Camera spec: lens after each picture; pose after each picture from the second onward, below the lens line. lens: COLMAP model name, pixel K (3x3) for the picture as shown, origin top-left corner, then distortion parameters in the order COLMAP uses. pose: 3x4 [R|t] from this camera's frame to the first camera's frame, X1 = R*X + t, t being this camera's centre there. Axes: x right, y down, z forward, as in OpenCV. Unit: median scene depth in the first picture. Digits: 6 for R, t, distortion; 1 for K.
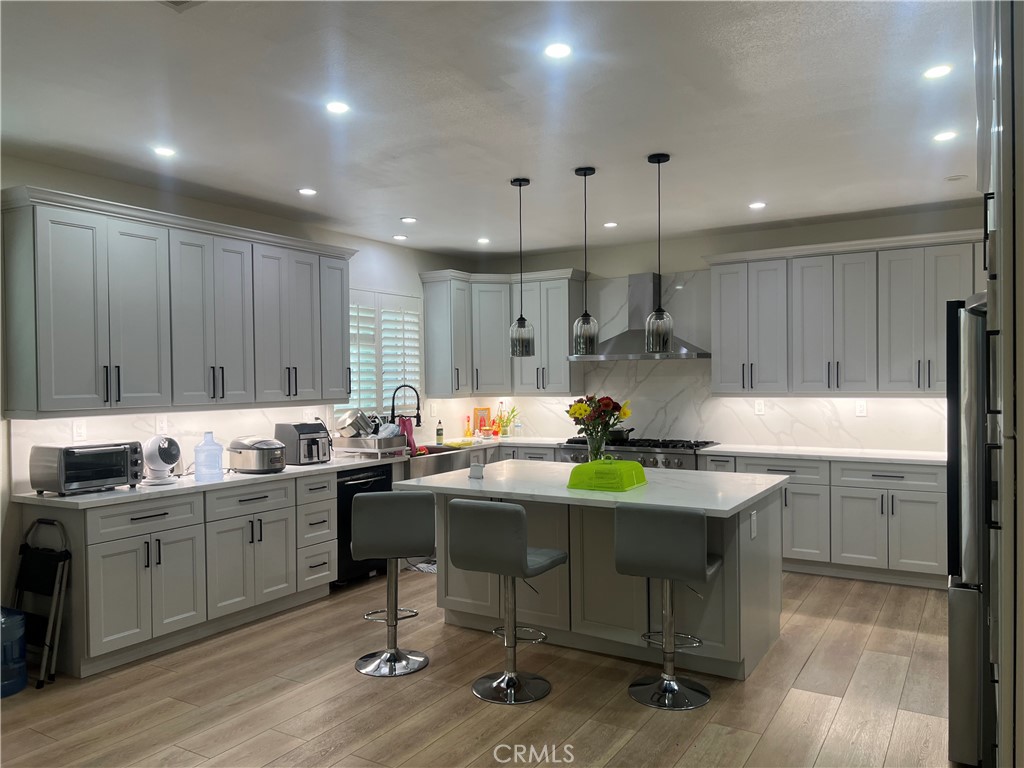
lens RADIAL K [[774.3, 0, 513.3], [0, 774.3, 383.6], [0, 0, 1]] dist [0.052266, -0.059191]
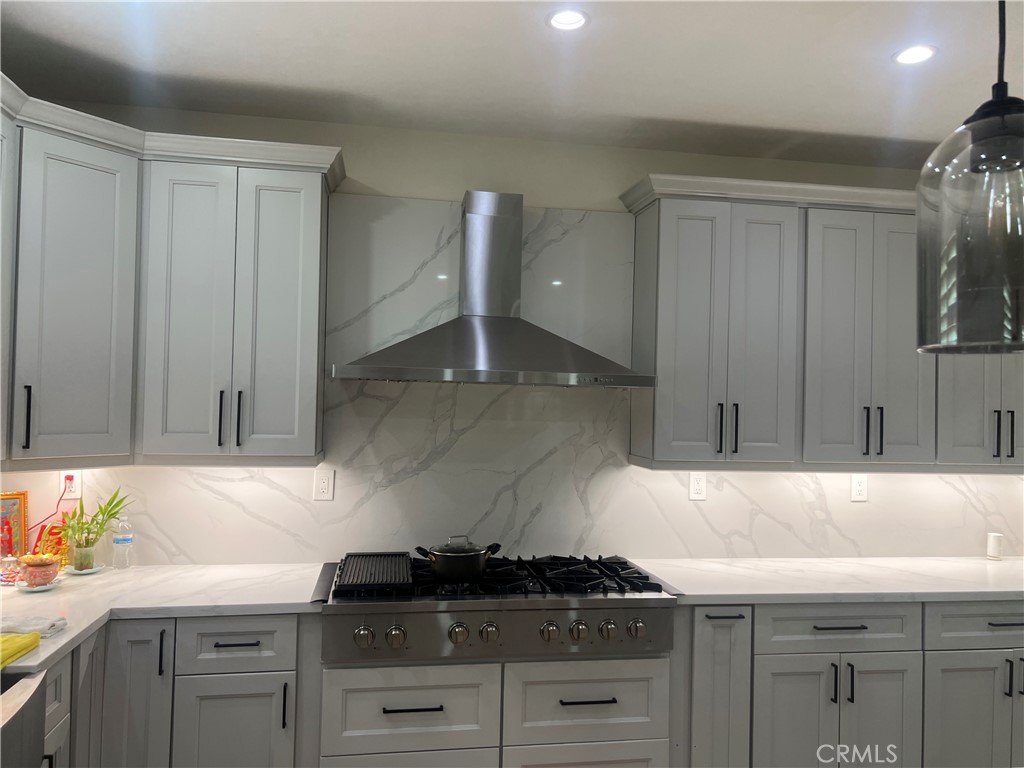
lens RADIAL K [[764.6, 0, 513.7], [0, 764.6, 382.9], [0, 0, 1]] dist [0.055252, -0.003201]
pose [[0.753098, 0.049670, 0.656031, -0.114702], [-0.028915, 0.998681, -0.042419, -0.012680], [-0.657273, 0.012977, 0.753541, 0.652183]]
